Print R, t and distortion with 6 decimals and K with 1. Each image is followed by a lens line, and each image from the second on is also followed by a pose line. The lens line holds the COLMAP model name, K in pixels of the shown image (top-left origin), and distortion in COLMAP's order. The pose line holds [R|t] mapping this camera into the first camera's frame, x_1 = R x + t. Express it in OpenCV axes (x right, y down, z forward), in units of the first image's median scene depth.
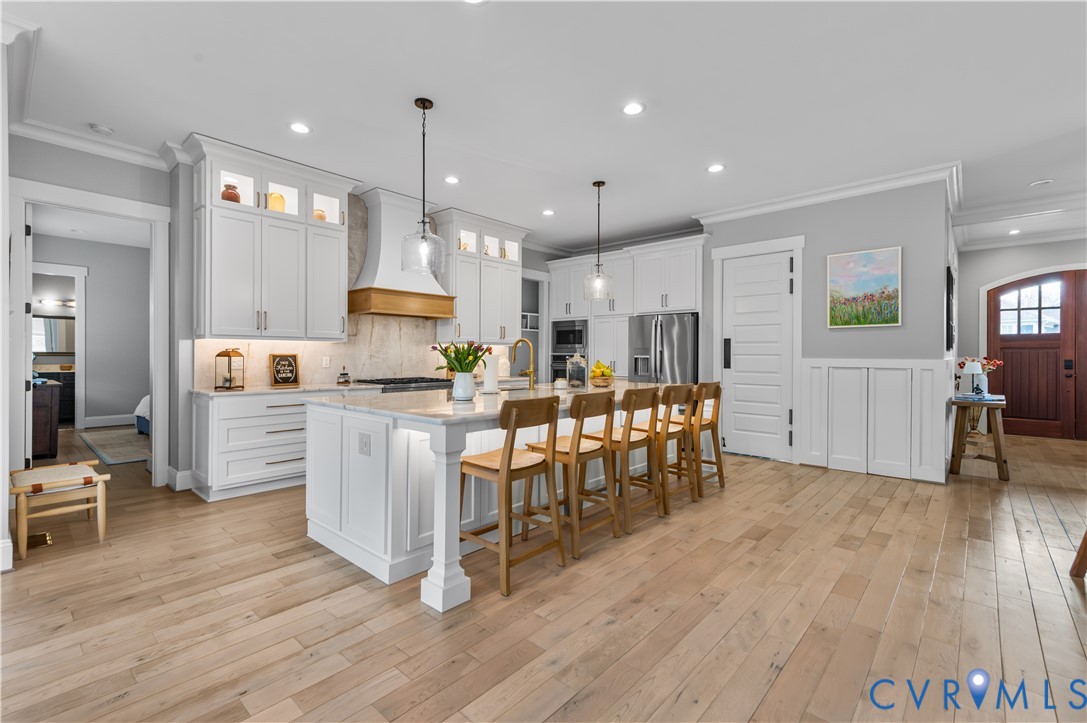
lens RADIAL K [[484.2, 0, 544.3], [0, 484.2, 350.0], [0, 0, 1]] dist [0.001943, 0.000048]
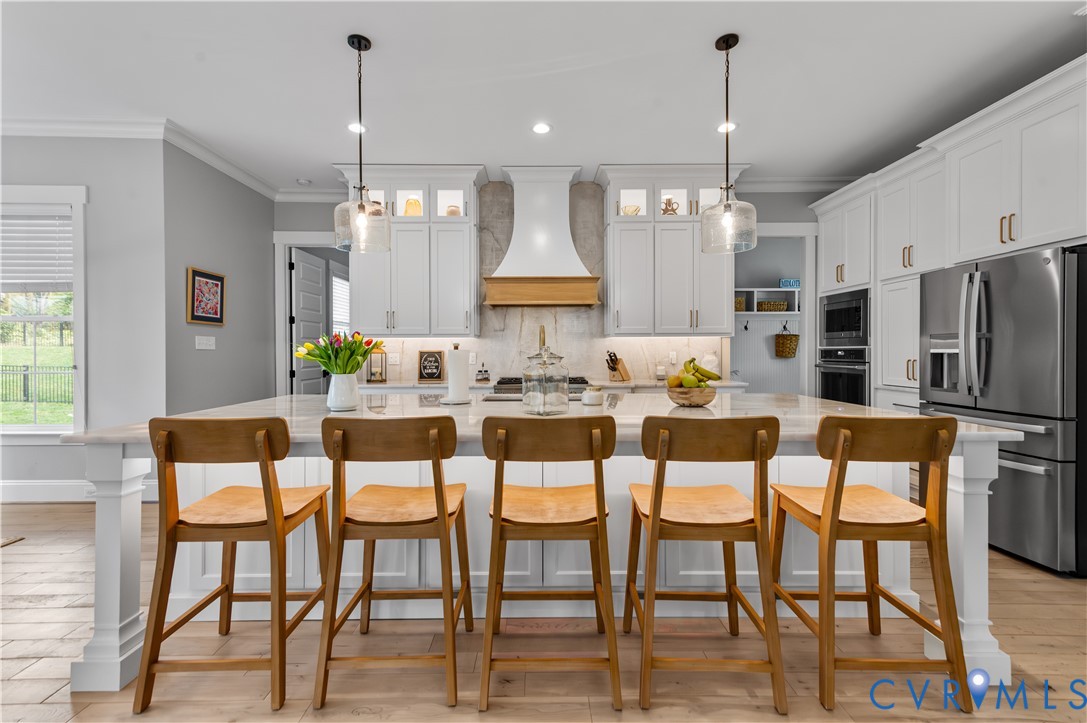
lens RADIAL K [[491.4, 0, 540.5], [0, 491.4, 337.0], [0, 0, 1]] dist [0.039724, 0.000017]
pose [[0.651460, -0.023568, -0.758317, 0.376667], [0.010085, 0.999698, -0.022406, 0.004716], [0.758616, 0.006949, 0.651501, 0.433941]]
